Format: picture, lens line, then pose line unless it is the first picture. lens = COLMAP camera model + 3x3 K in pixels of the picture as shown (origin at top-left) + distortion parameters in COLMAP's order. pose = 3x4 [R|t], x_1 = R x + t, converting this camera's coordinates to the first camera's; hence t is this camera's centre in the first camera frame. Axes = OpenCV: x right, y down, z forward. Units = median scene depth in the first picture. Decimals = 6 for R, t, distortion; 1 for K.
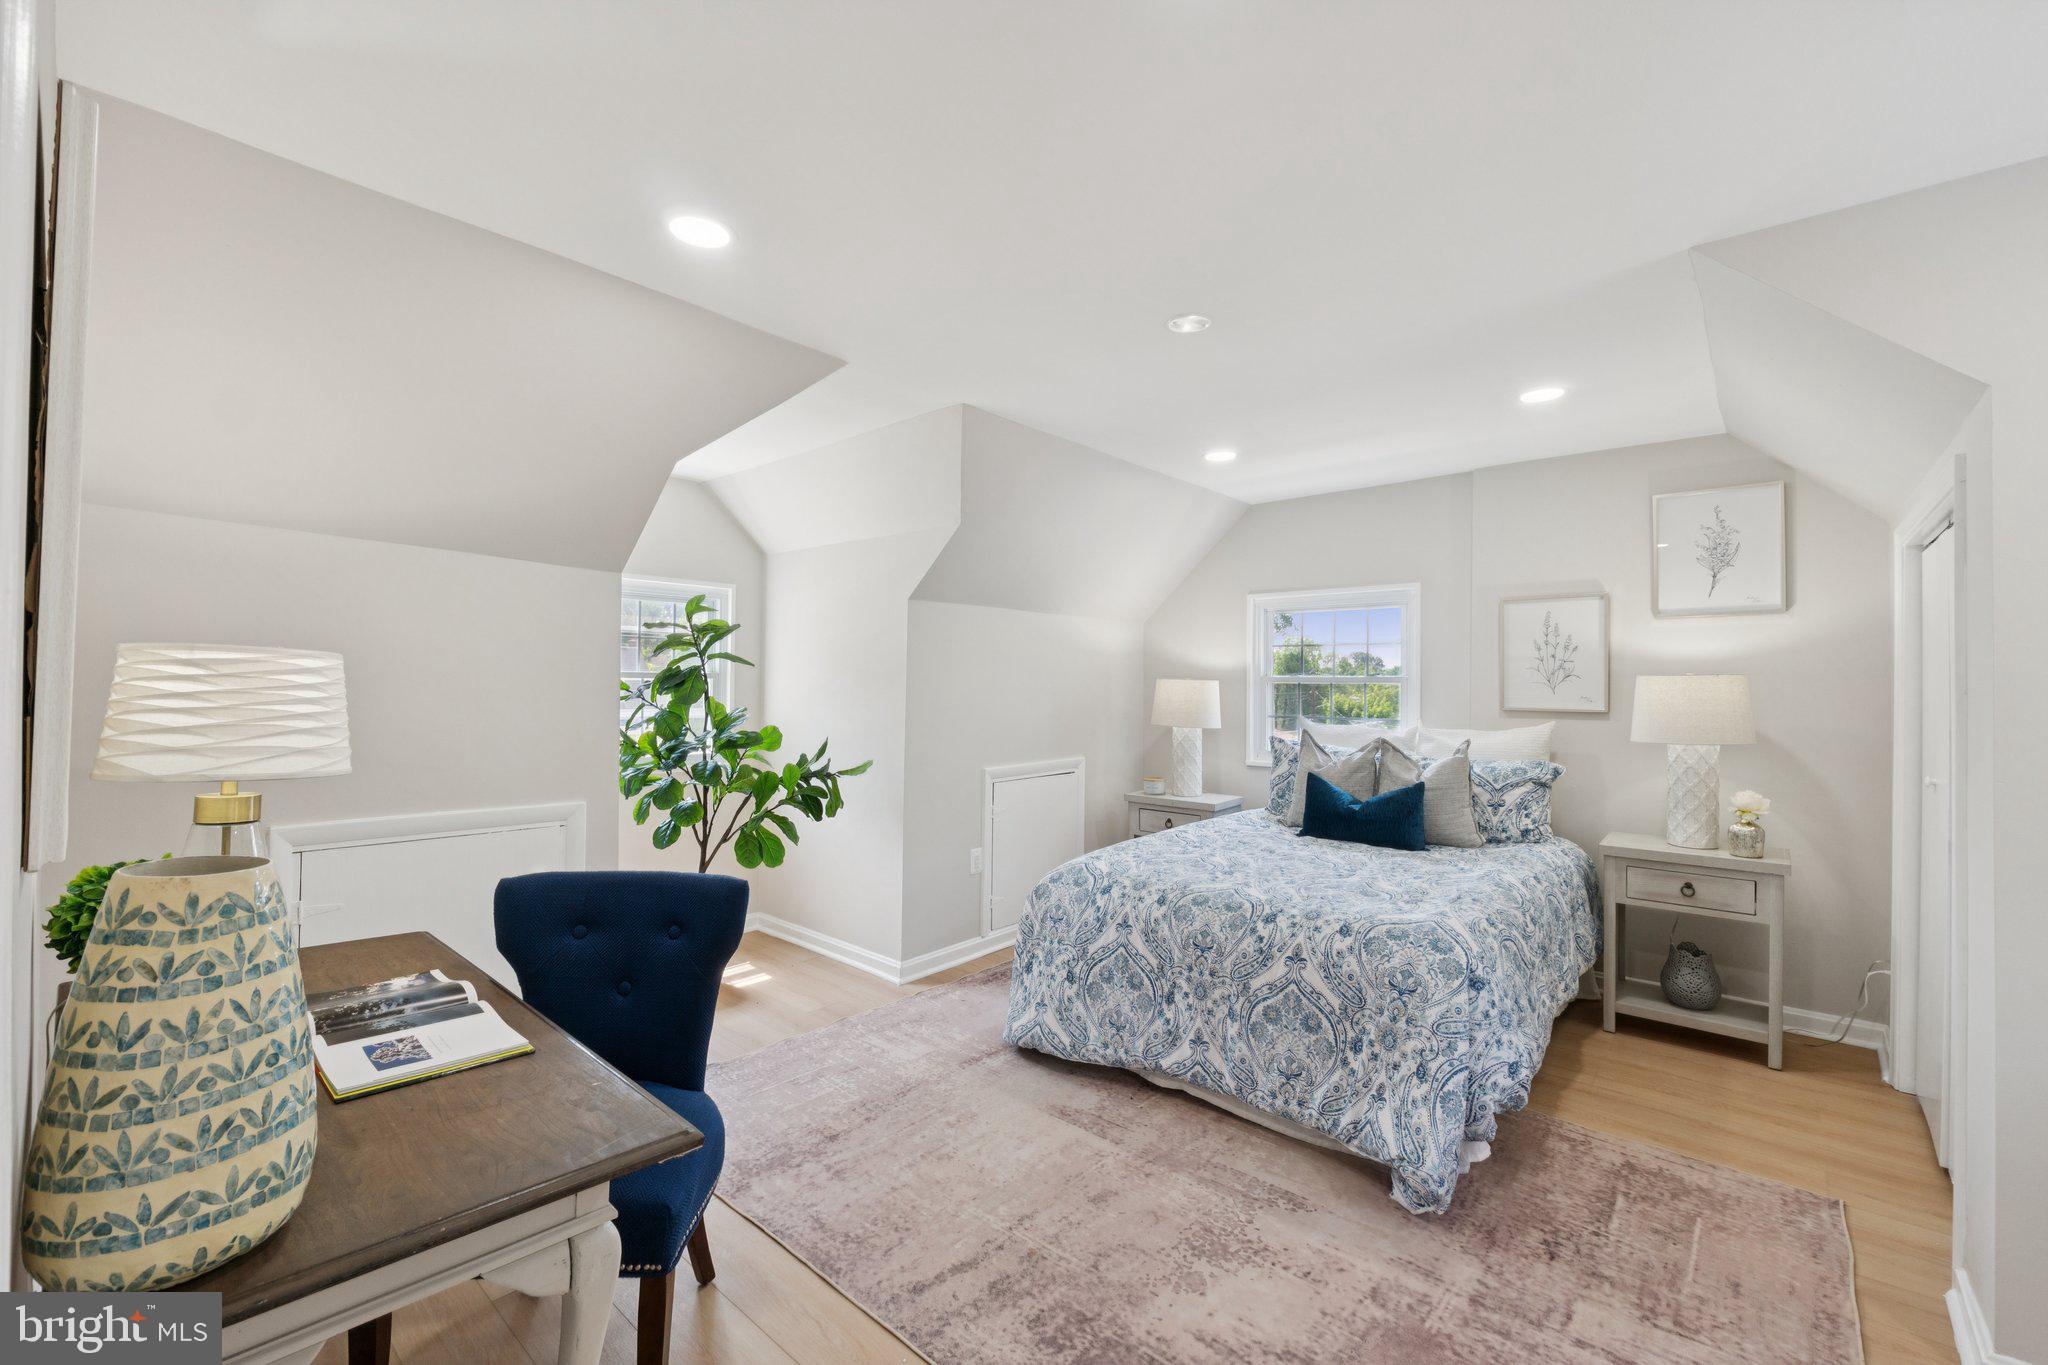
lens RADIAL K [[860.2, 0, 1018.6], [0, 860.2, 688.9], [0, 0, 1]] dist [-0.008128, 0.000040]
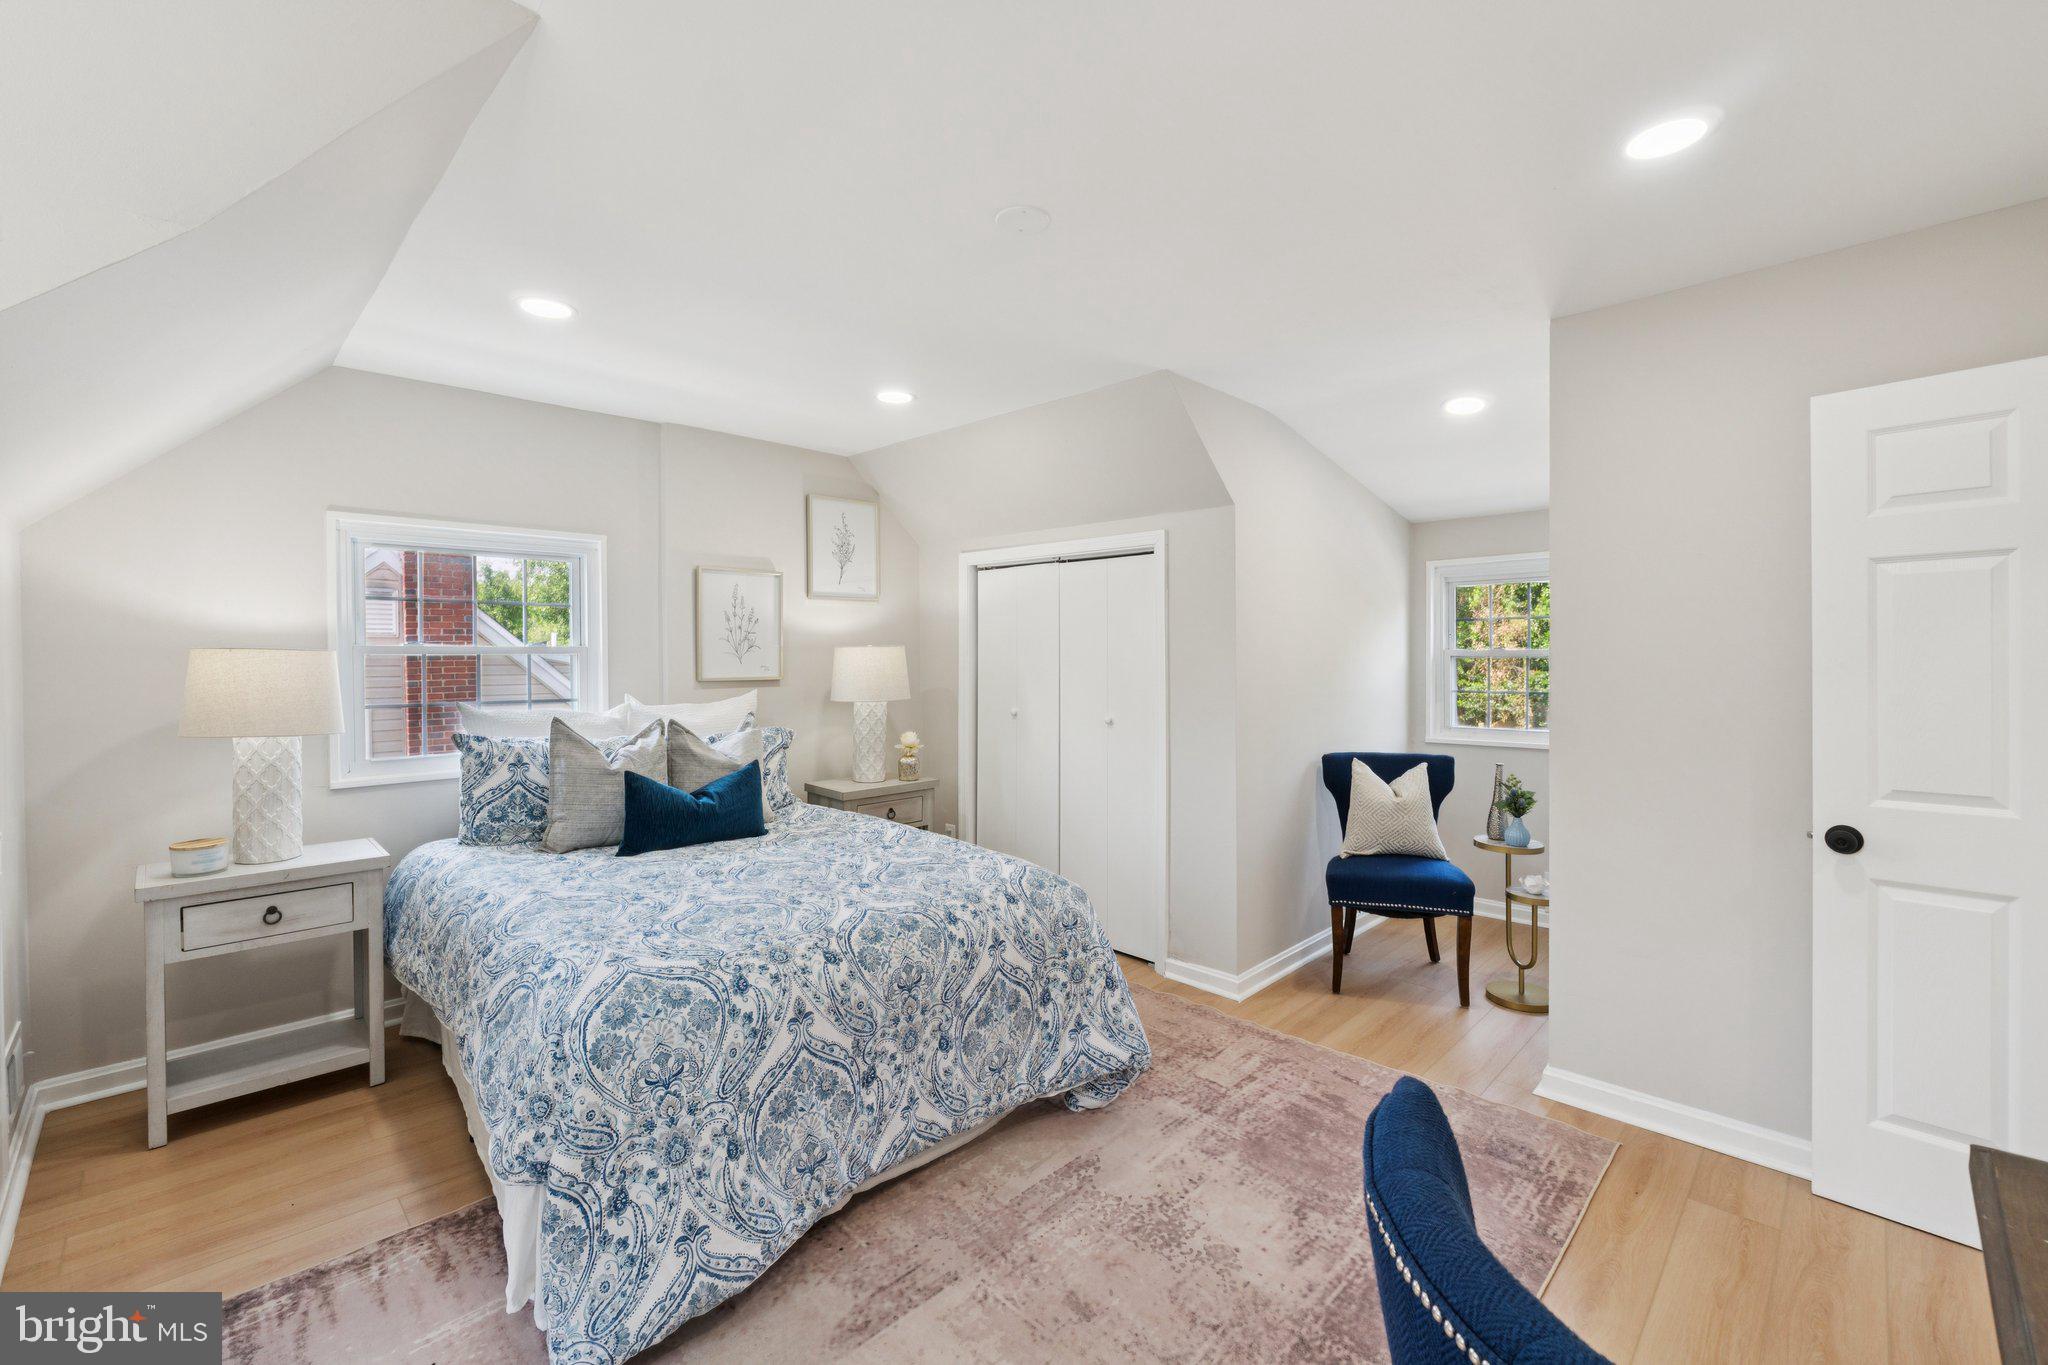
lens RADIAL K [[861.8, 0, 1018.3], [0, 861.8, 678.5], [0, 0, 1]] dist [-0.007205, 0.000104]
pose [[0.051088, -0.033047, 0.998147, -0.545176], [0.009262, 0.999425, 0.032615, -0.009680], [-0.998651, 0.007578, 0.051365, 0.816708]]
